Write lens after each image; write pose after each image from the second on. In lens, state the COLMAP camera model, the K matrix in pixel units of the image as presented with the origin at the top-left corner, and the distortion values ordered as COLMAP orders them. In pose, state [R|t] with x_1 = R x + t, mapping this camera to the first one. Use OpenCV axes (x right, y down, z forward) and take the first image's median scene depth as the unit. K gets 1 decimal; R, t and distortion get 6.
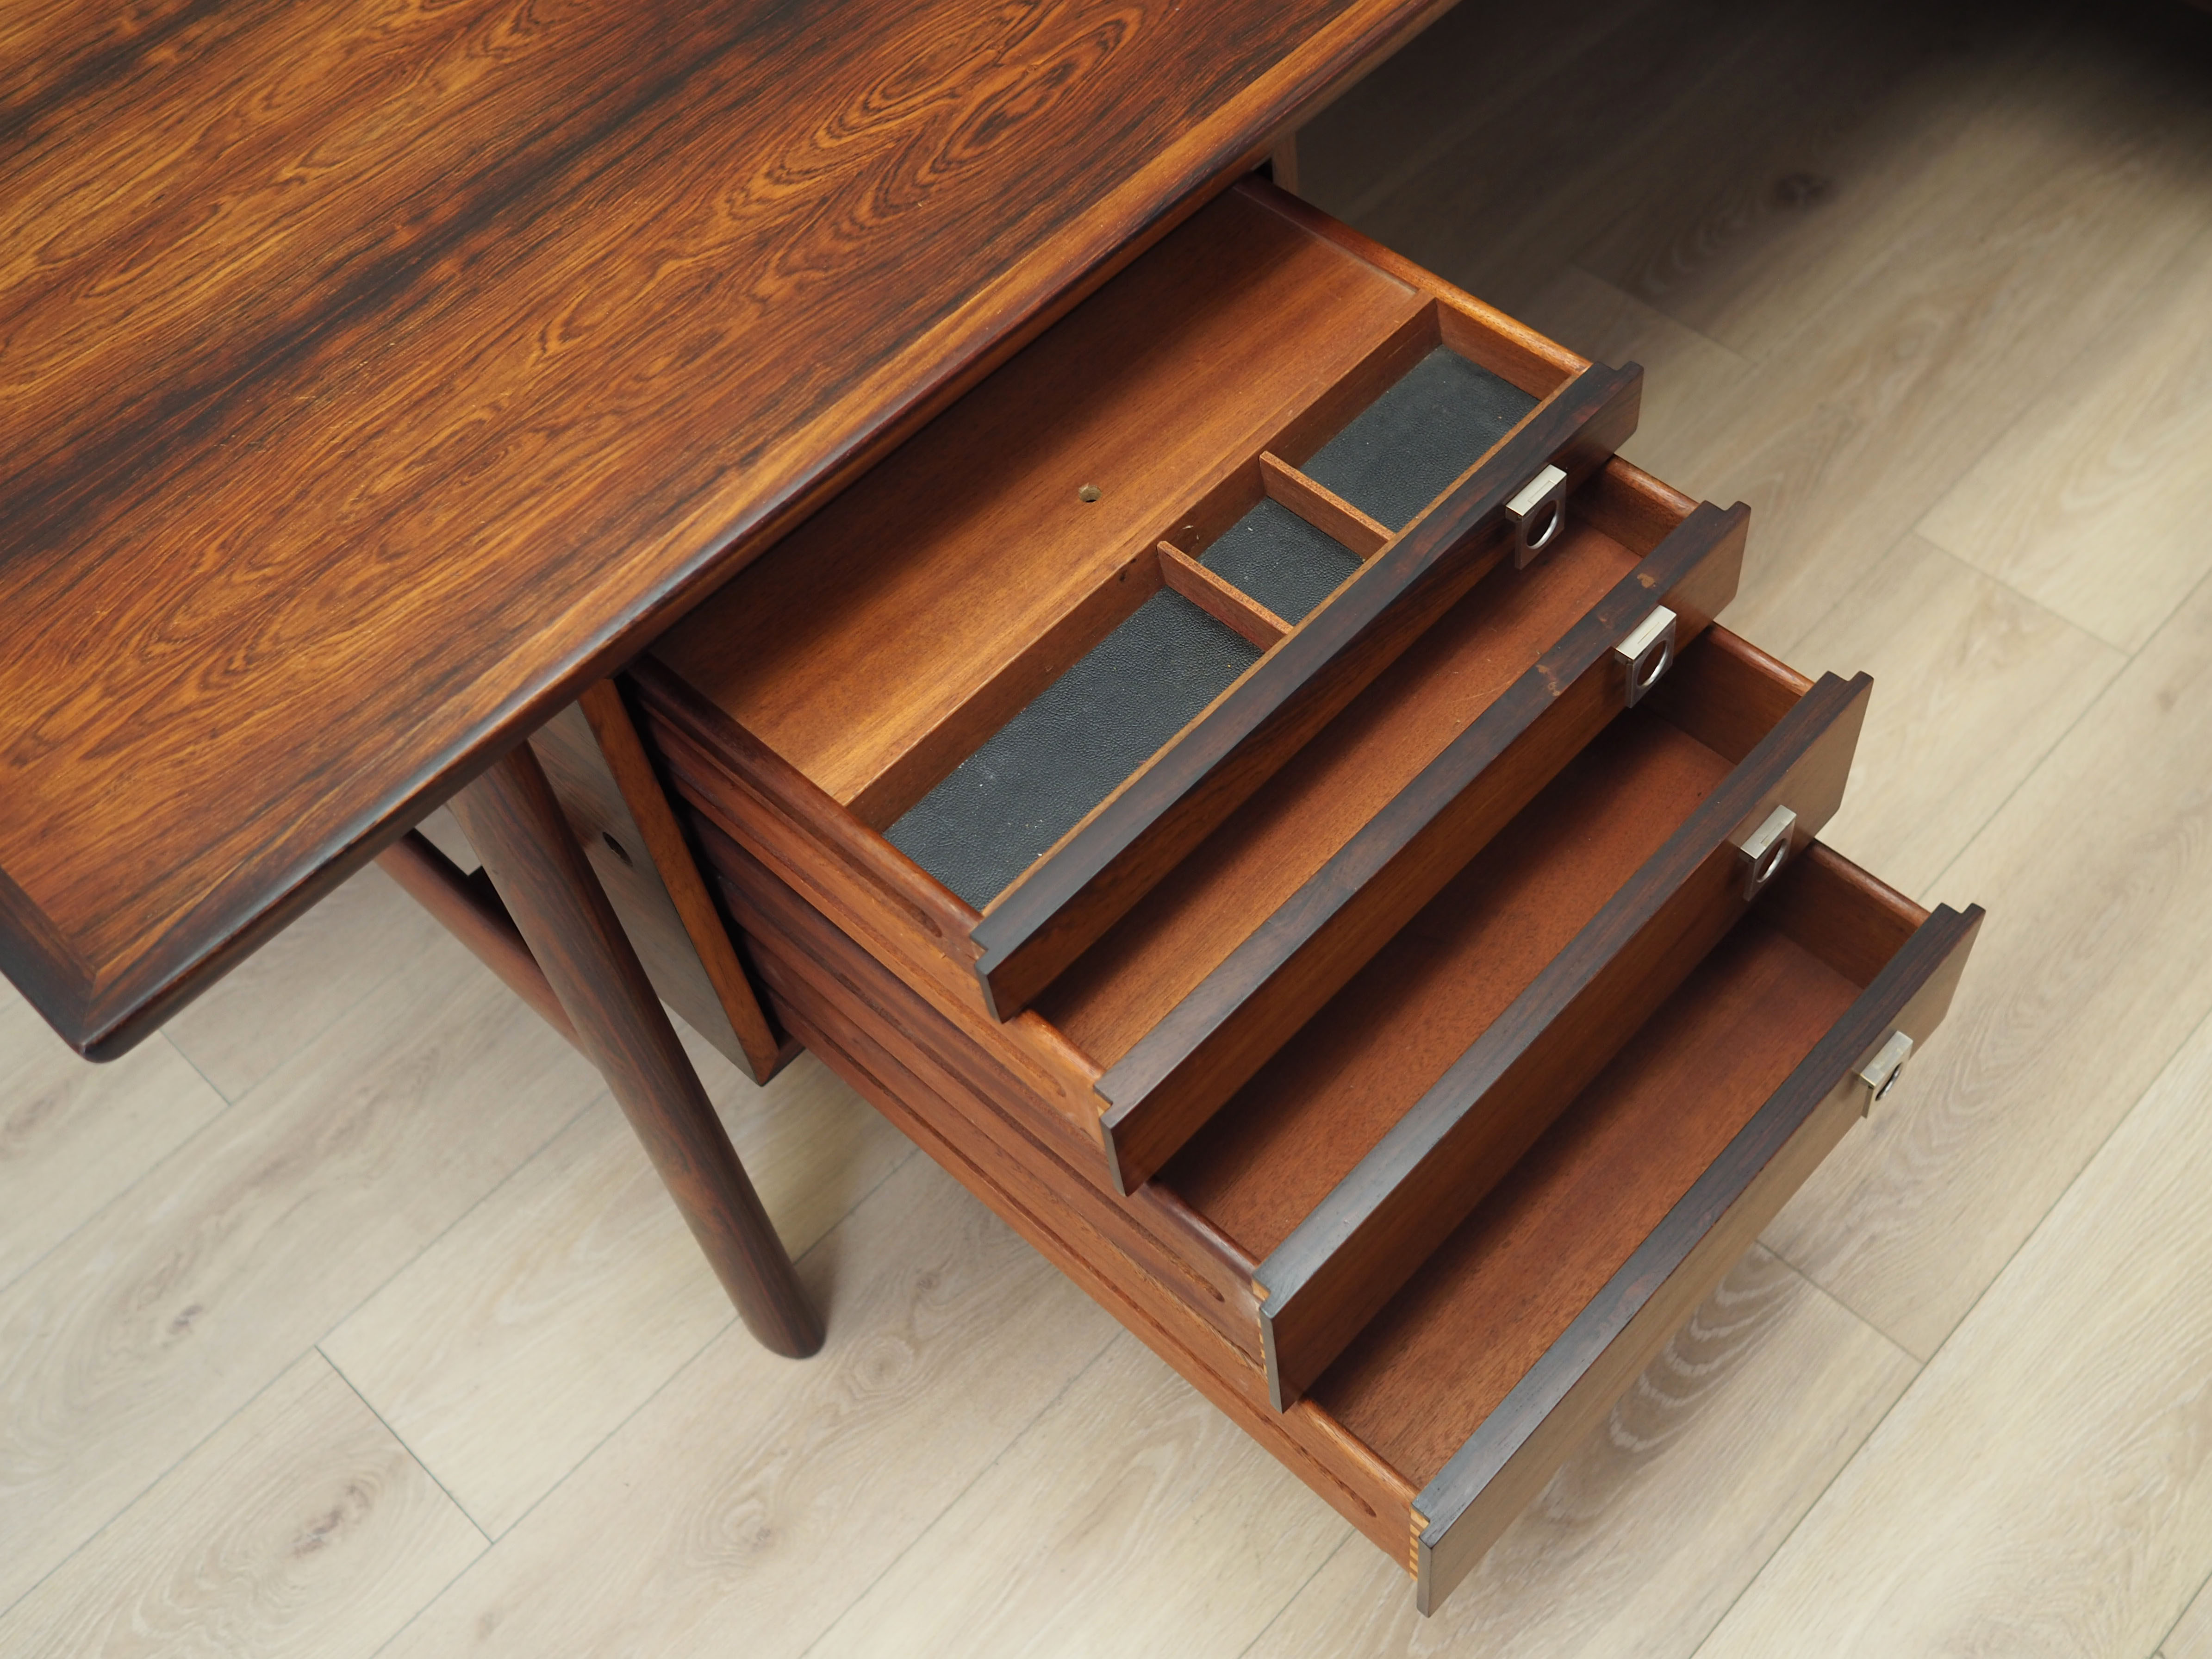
lens RADIAL K [[2409.0, 0, 1204.7], [0, 2409.0, 822.8], [0, 0, 1]] dist [-0.027638, 0.020827]
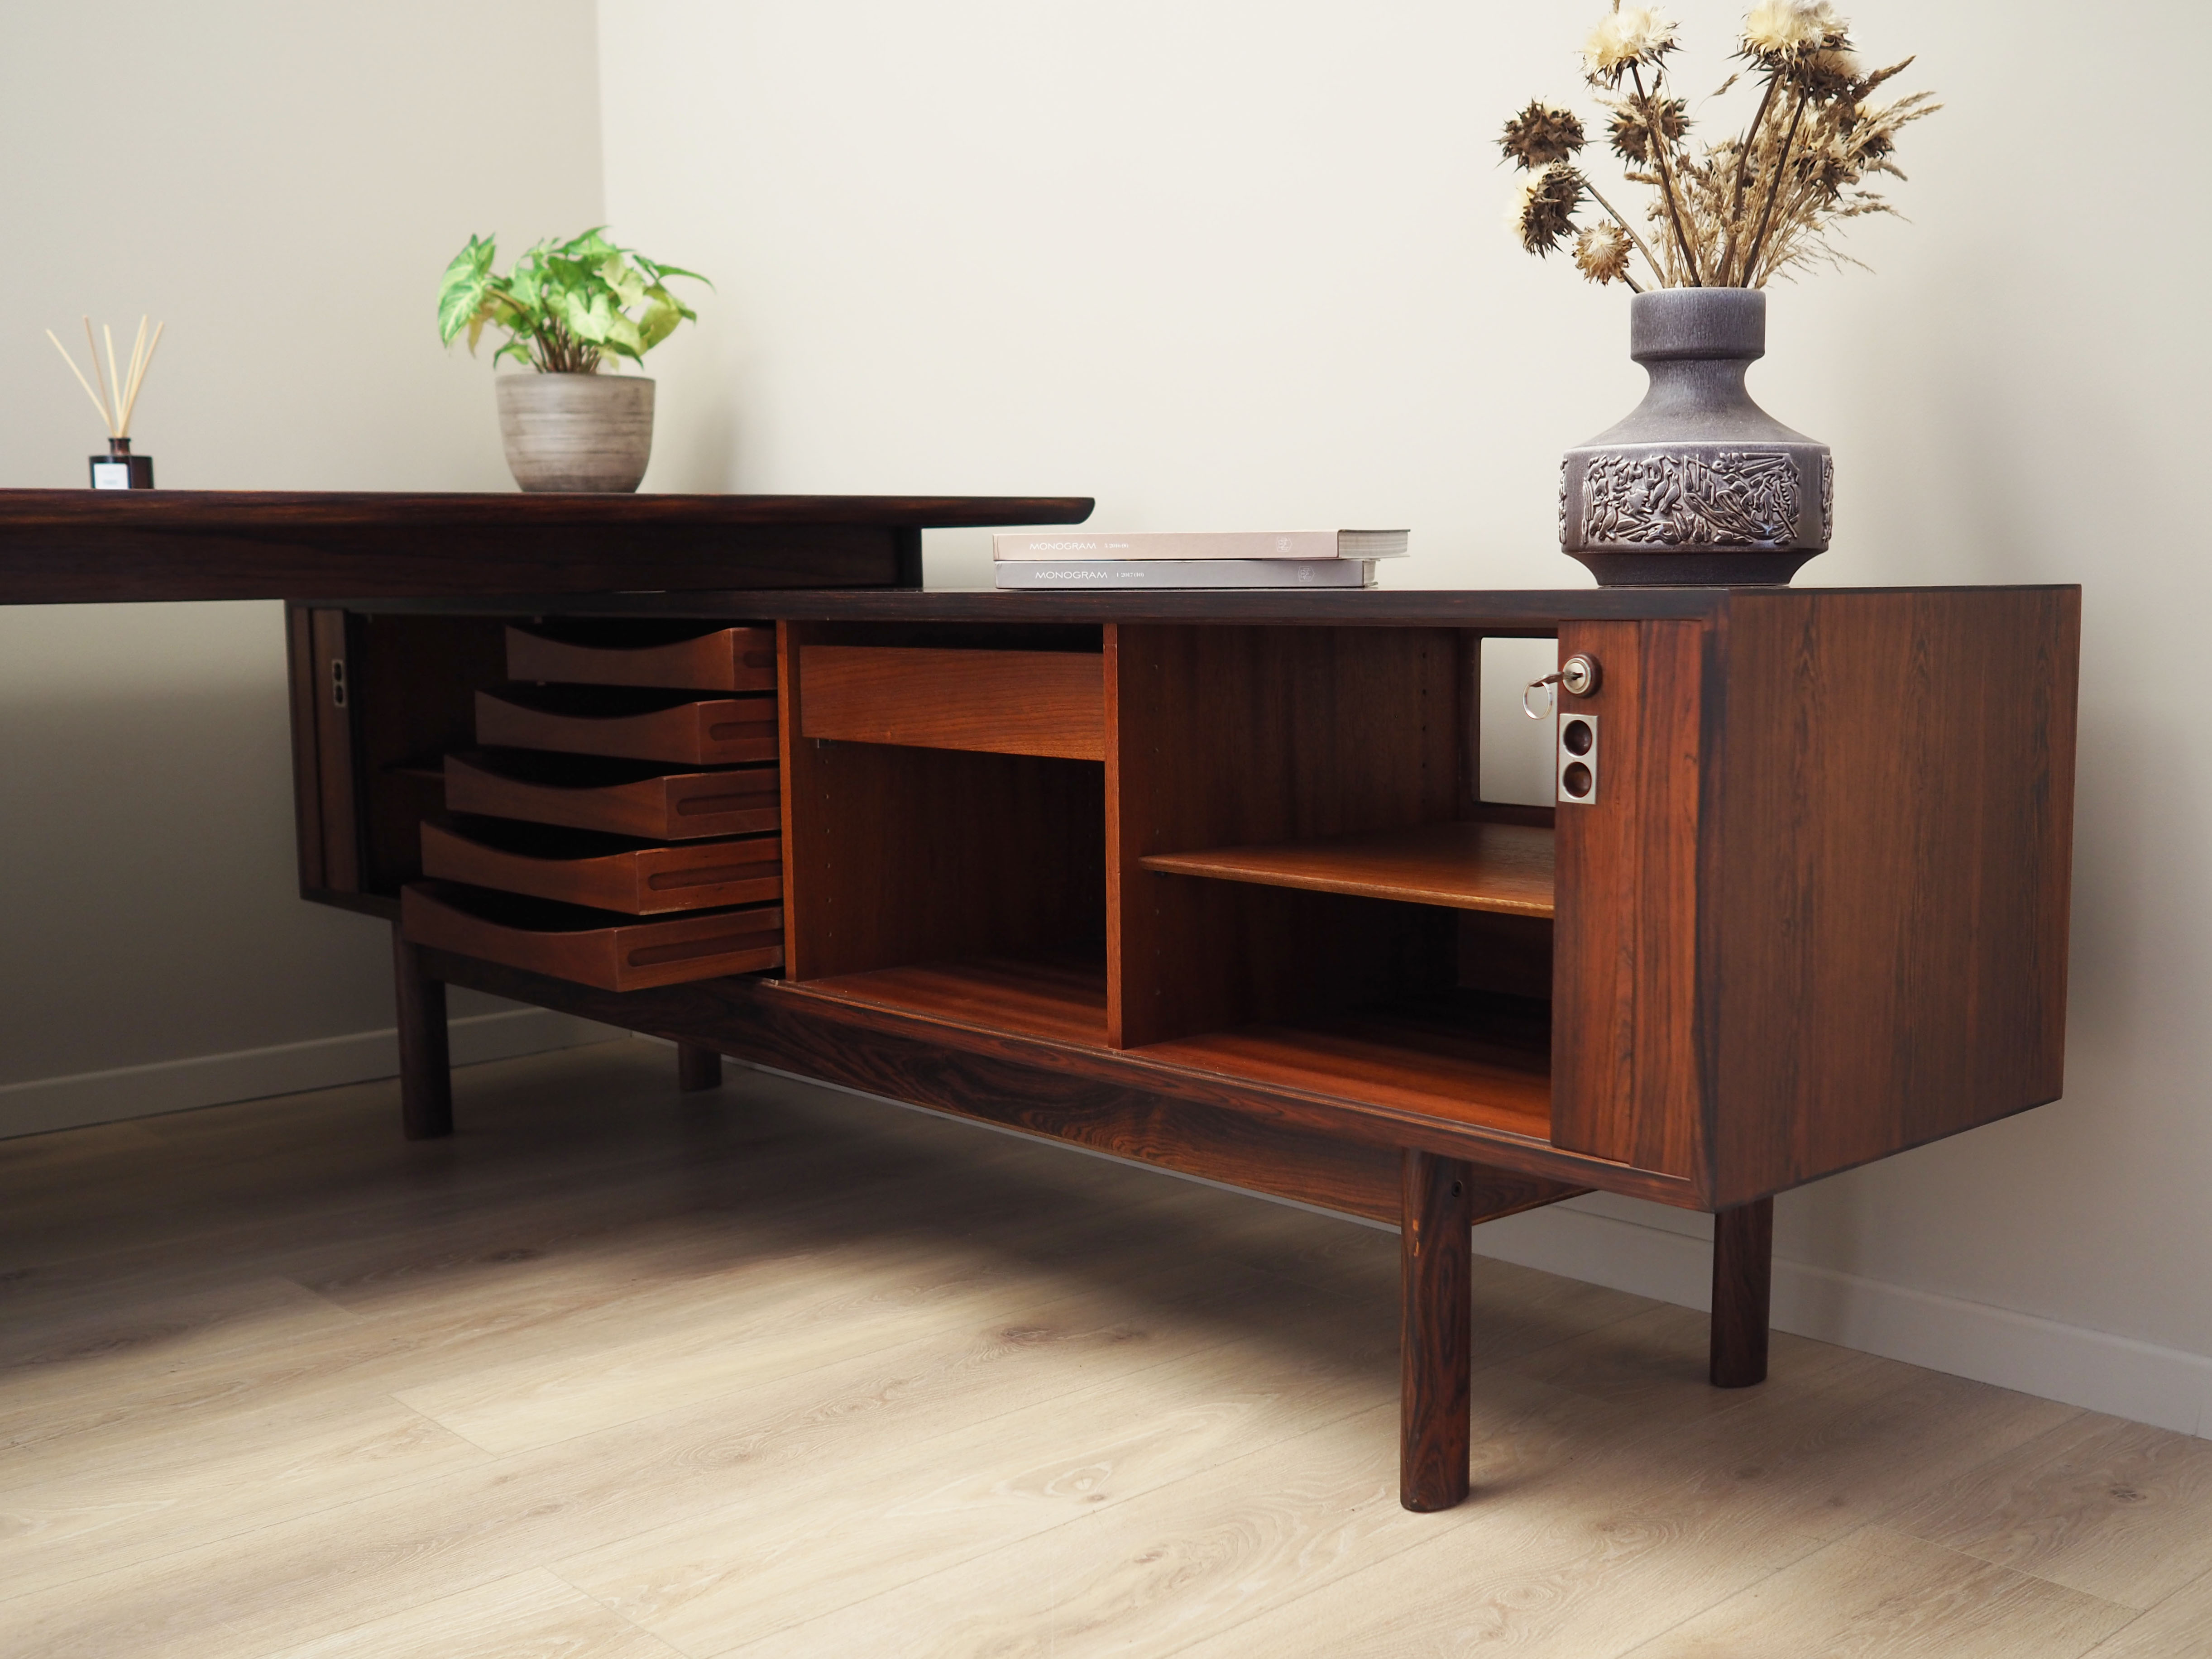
lens RADIAL K [[2365.0, 0, 1153.8], [0, 2365.0, 864.9], [0, 0, 1]] dist [-0.019249, 0.008446]
pose [[0.995359, 0.075715, -0.059400, 1.198497], [-0.094714, 0.661486, -0.743952, 0.823124], [-0.017036, 0.746126, 0.665587, 0.241738]]
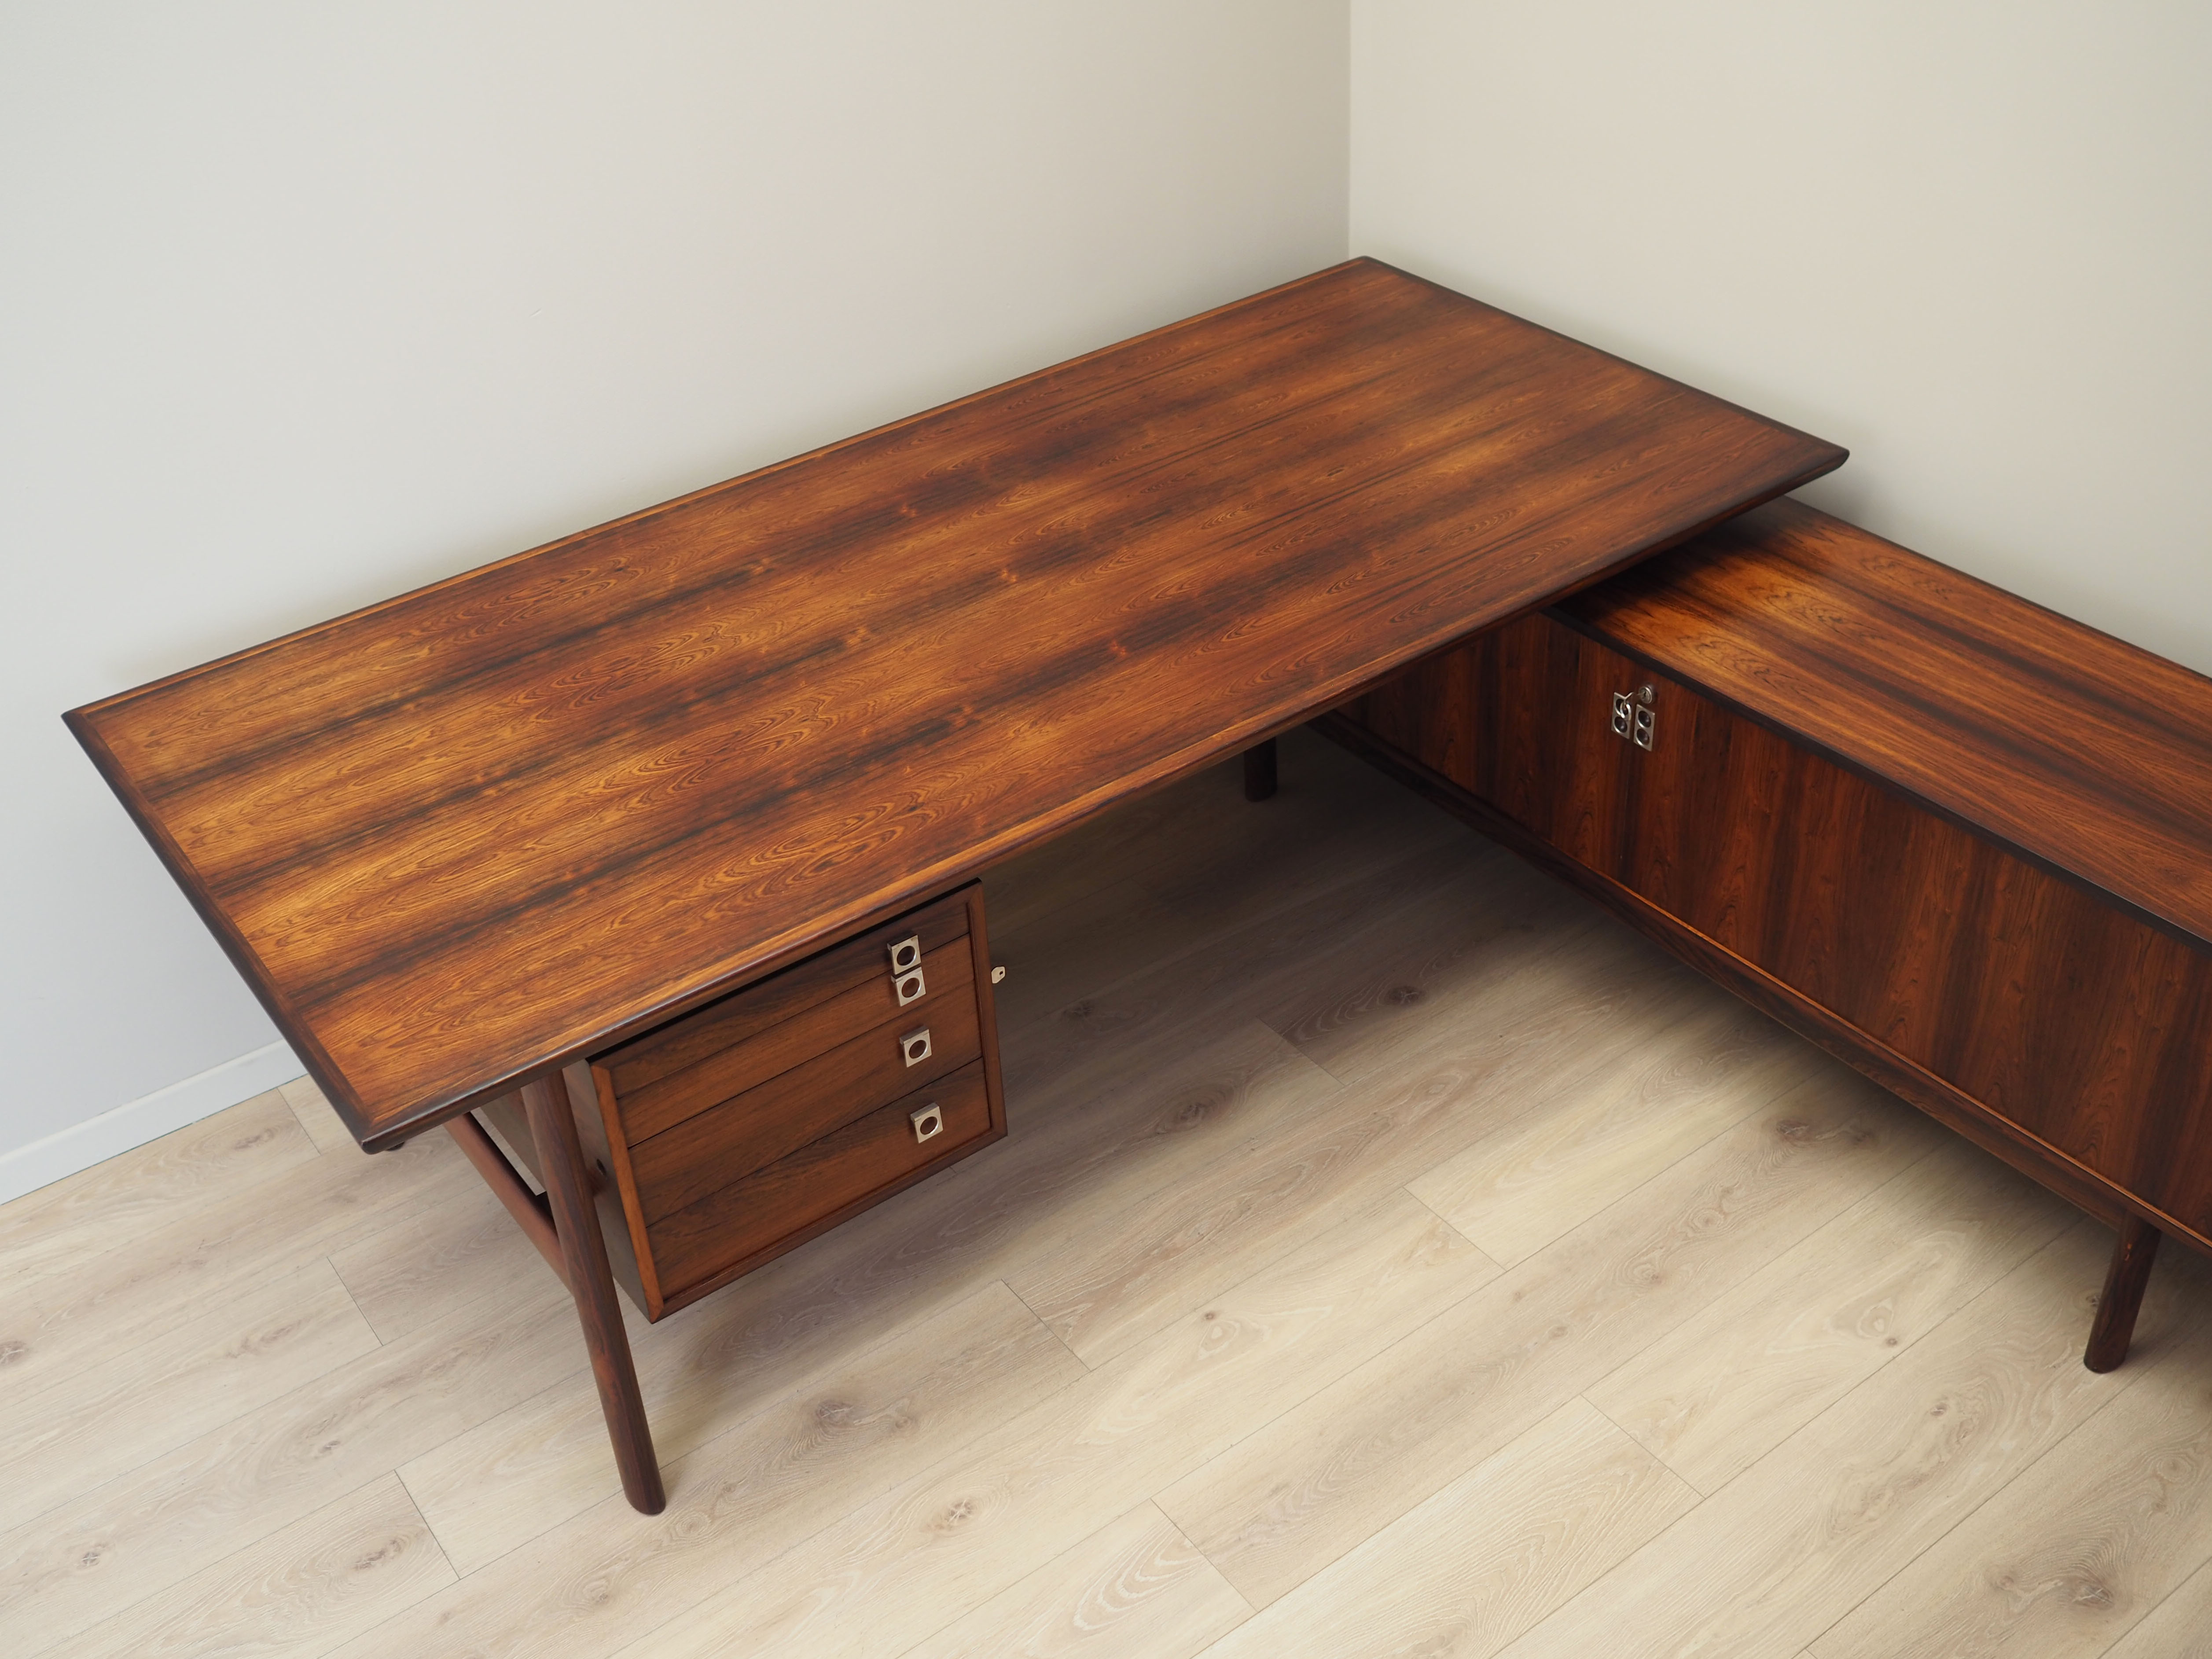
lens RADIAL K [[2292.4, 0, 1098.2], [0, 2292.4, 836.0], [0, 0, 1]] dist [-0.021750, 0.025555]
pose [[0.982264, 0.125161, -0.139617, 0.495304], [-0.164882, 0.931126, -0.325297, 0.371428], [0.089287, 0.342547, 0.935248, -1.087953]]
